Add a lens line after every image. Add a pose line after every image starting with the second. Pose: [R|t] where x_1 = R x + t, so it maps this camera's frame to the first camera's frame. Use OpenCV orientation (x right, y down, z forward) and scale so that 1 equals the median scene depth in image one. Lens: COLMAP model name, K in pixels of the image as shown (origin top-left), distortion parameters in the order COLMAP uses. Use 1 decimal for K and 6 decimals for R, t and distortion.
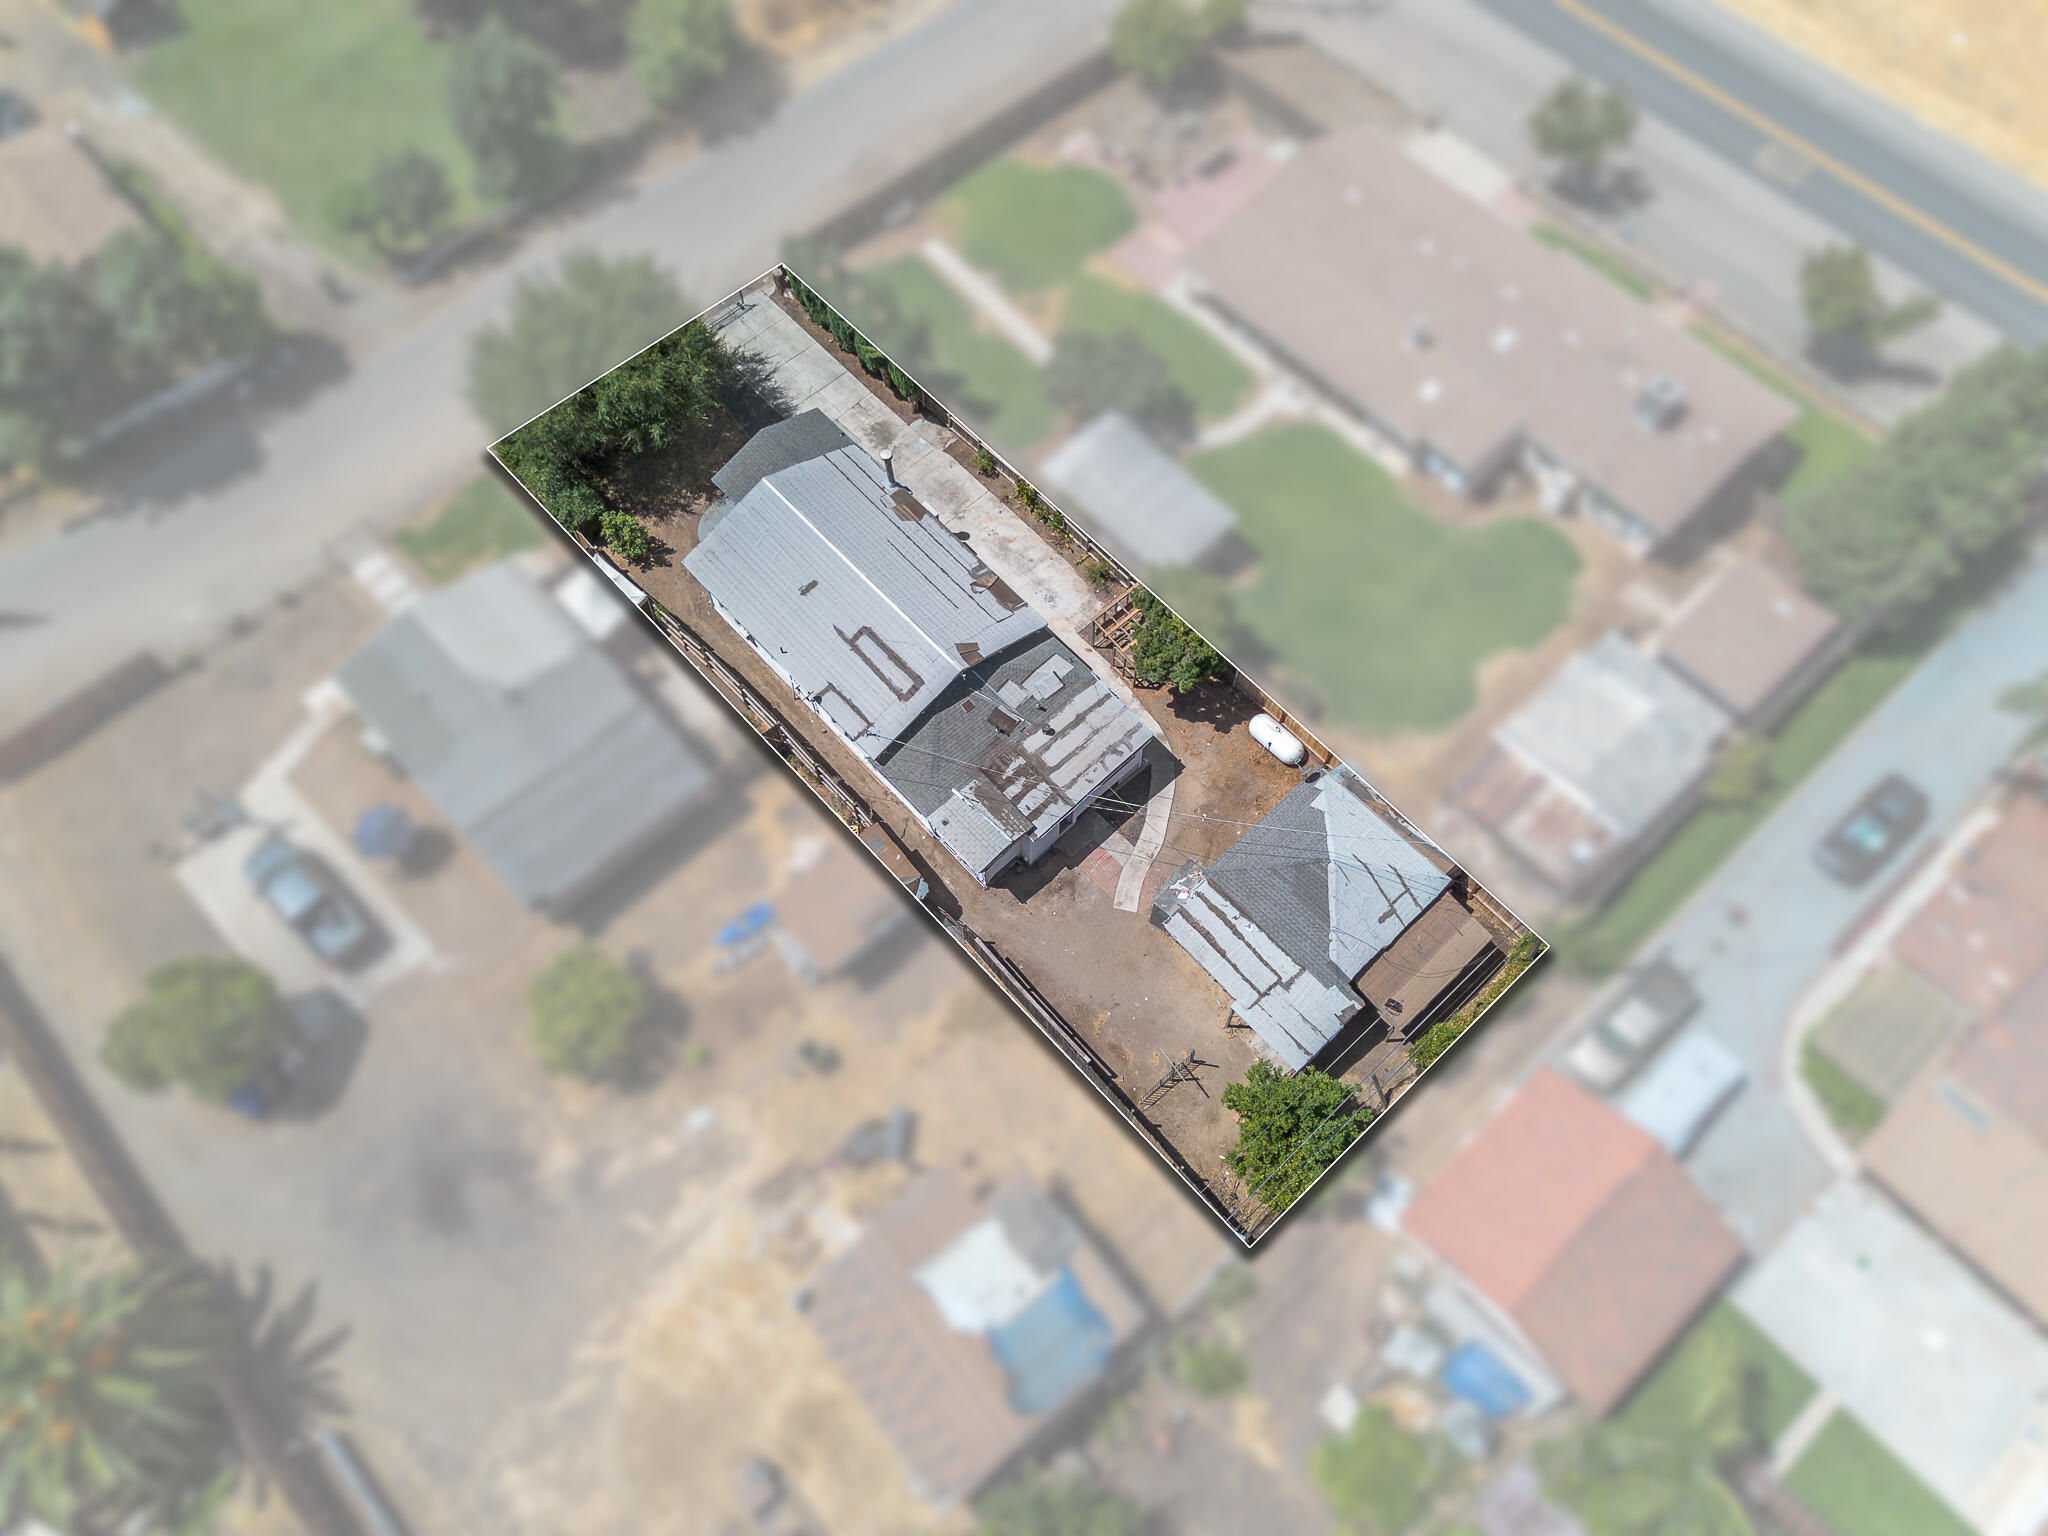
lens RADIAL K [[1456.8, 0, 1019.1], [0, 1456.8, 765.1], [0, 0, 1]] dist [0.093854, -0.109371]
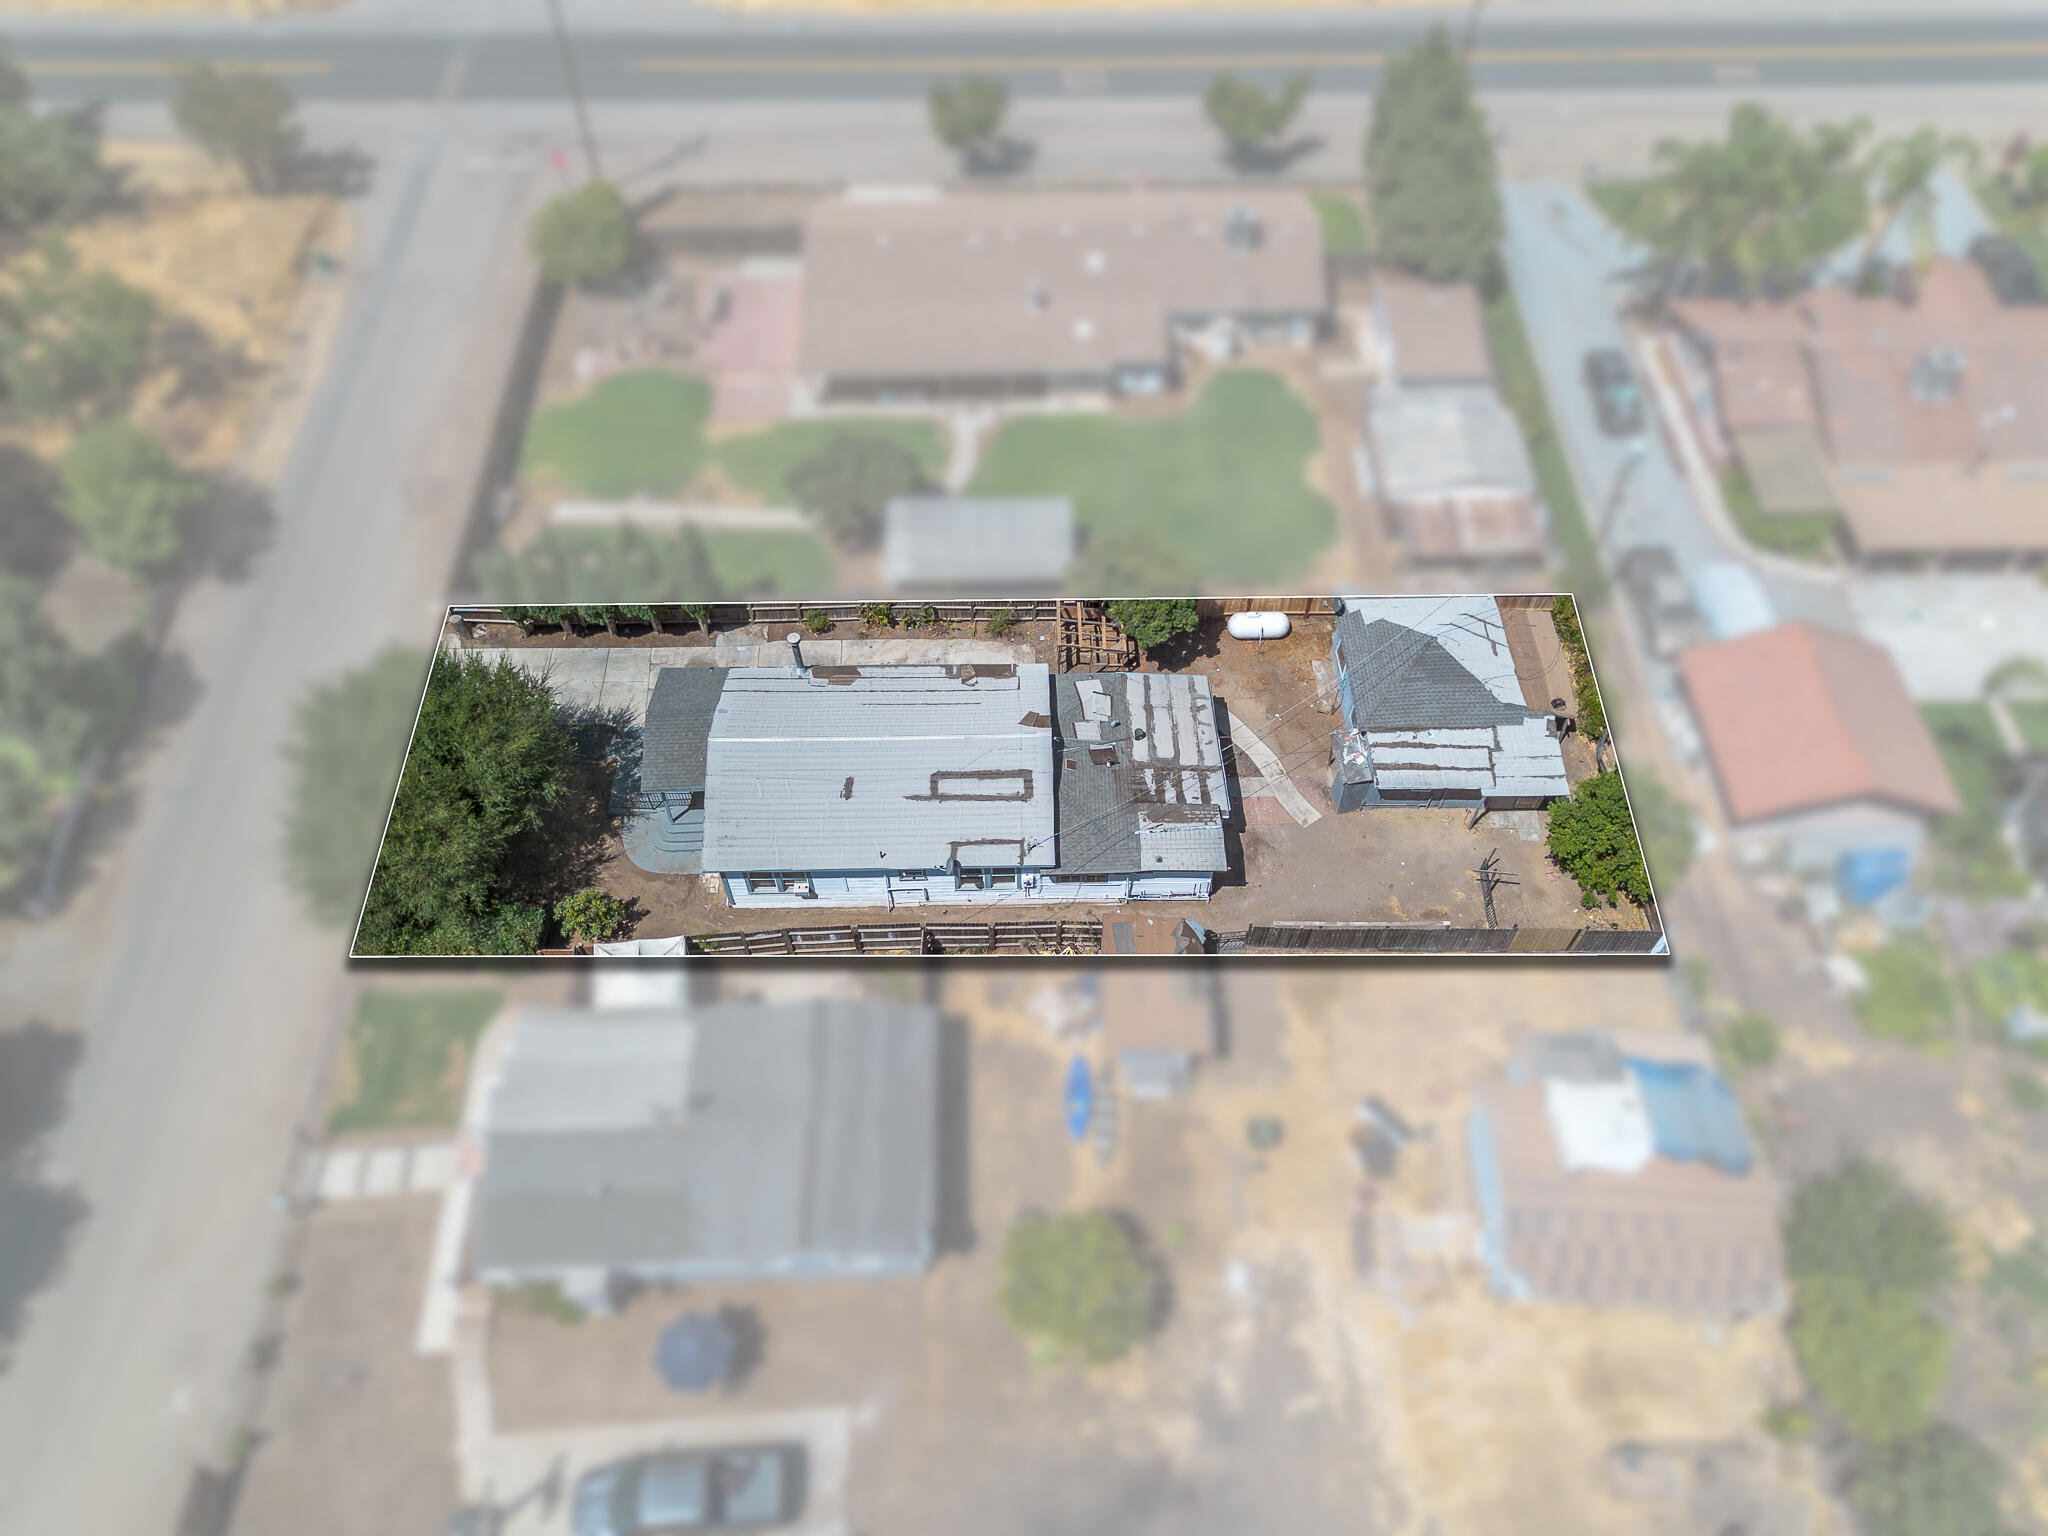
lens RADIAL K [[1473.0, 0, 1018.0], [0, 1473.0, 760.7], [0, 0, 1]] dist [0.100477, -0.122374]
pose [[0.659902, -0.606248, 0.443838, -0.474406], [0.670927, 0.741369, 0.015113, -0.079787], [-0.338211, 0.287810, 0.895979, 0.159732]]
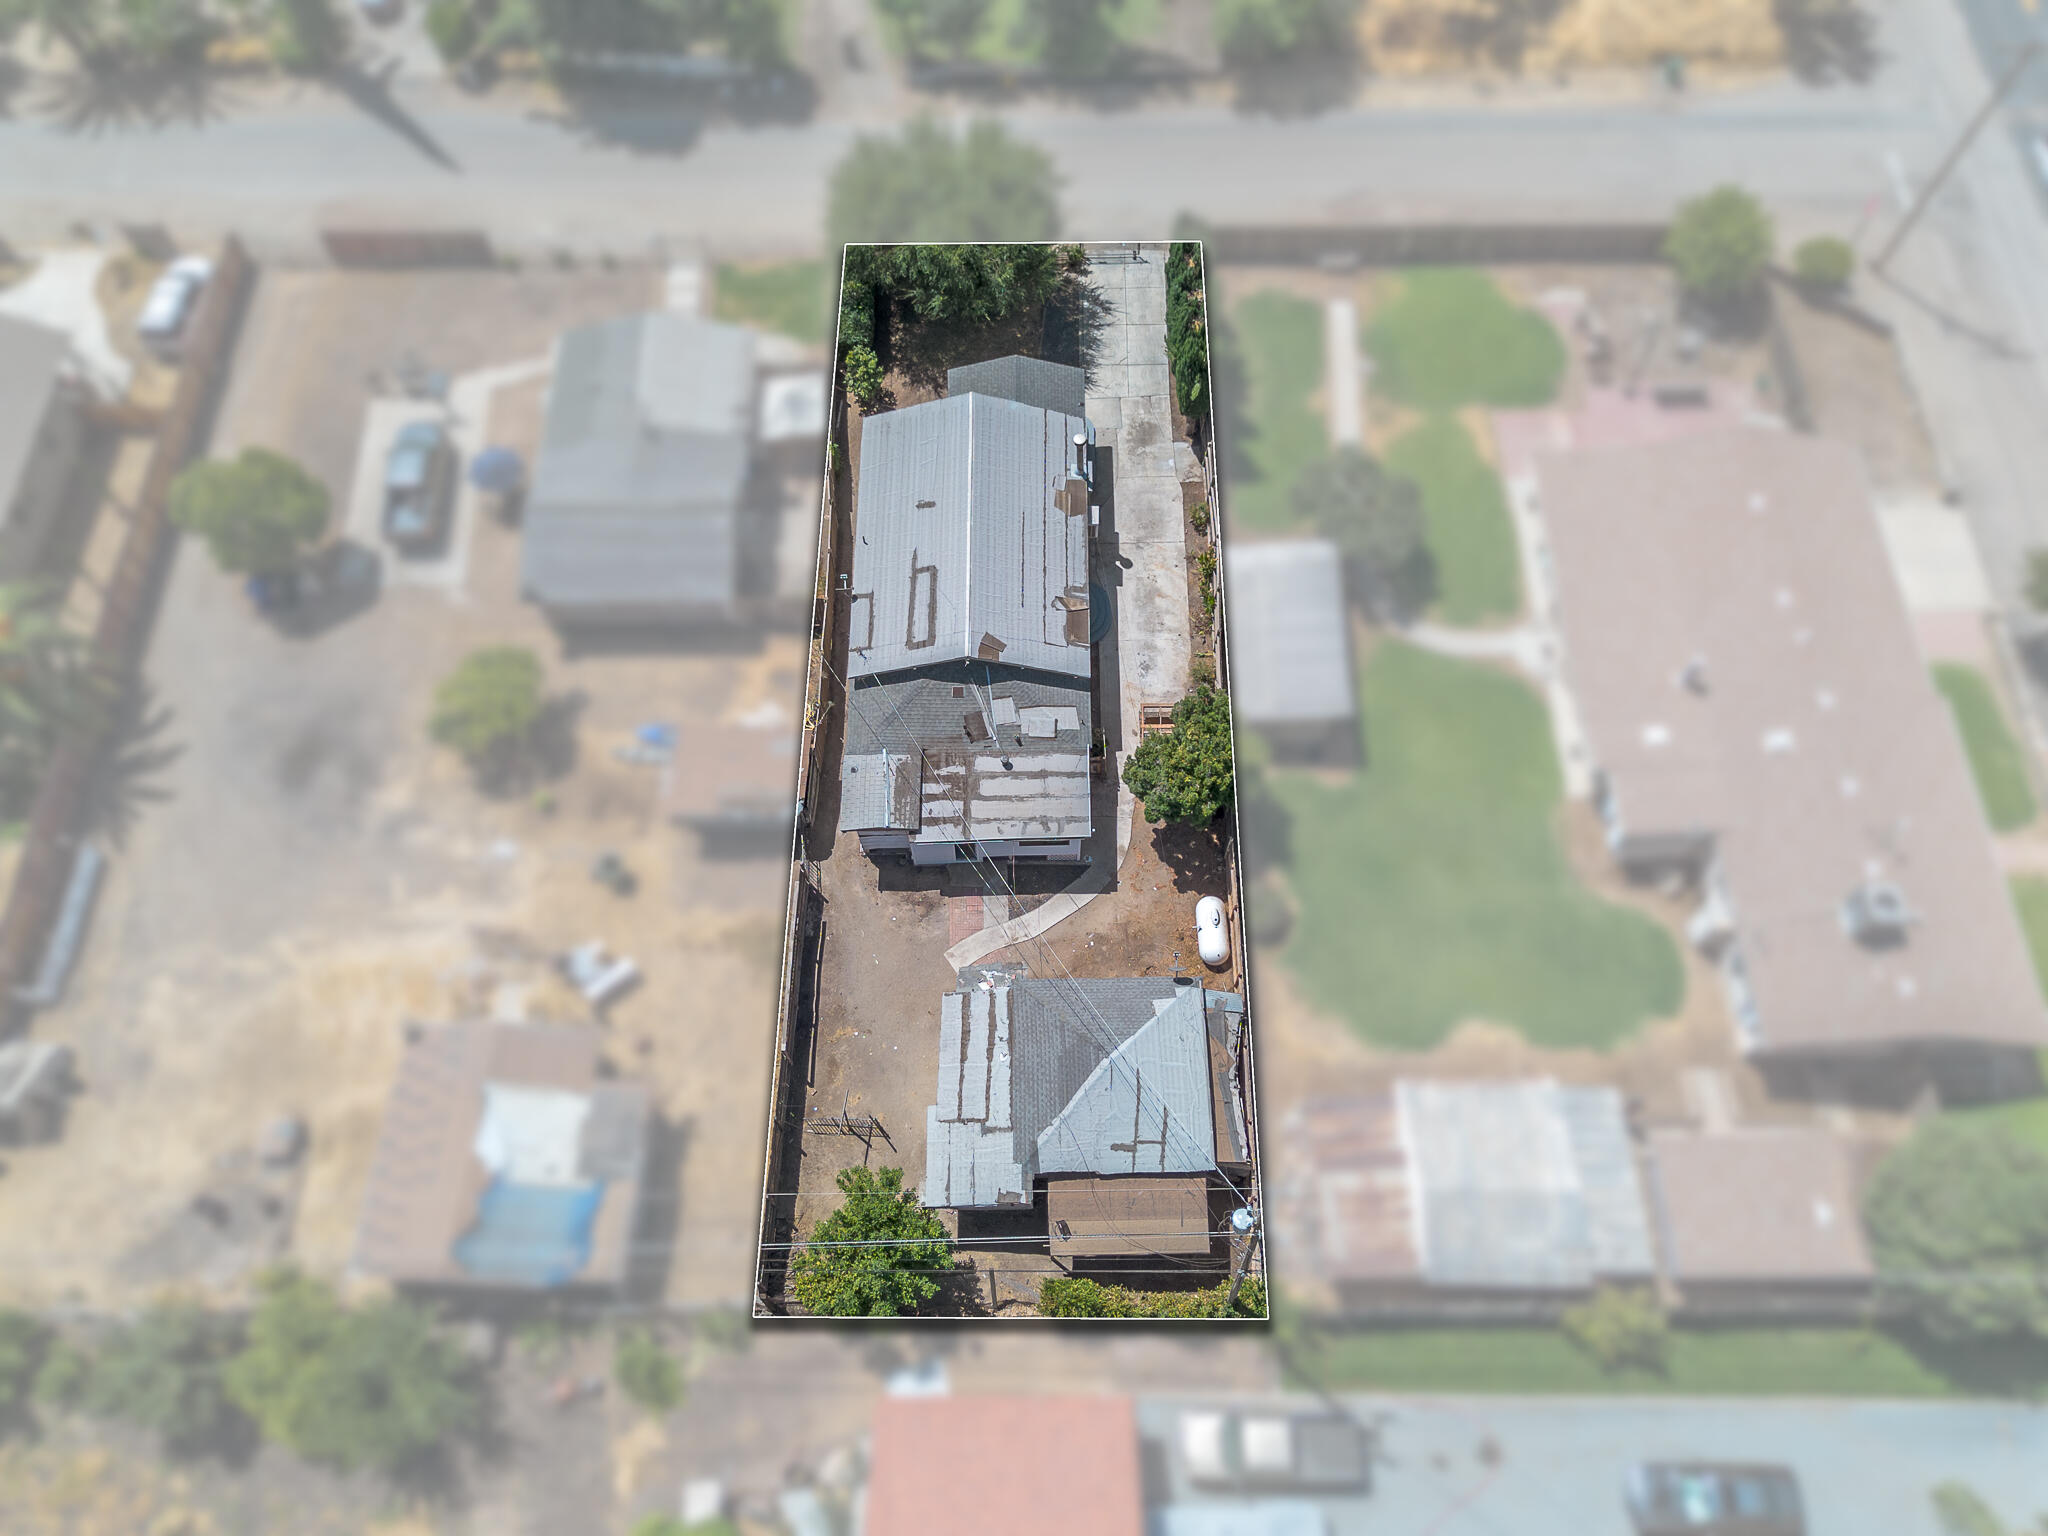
lens RADIAL K [[1456.8, 0, 1019.1], [0, 1456.8, 765.1], [0, 0, 1]] dist [0.093854, -0.109371]
pose [[0.739681, 0.600912, -0.302946, 0.311452], [-0.598908, 0.793107, 0.110865, -0.131965], [0.306889, 0.099432, 0.946537, 0.110345]]
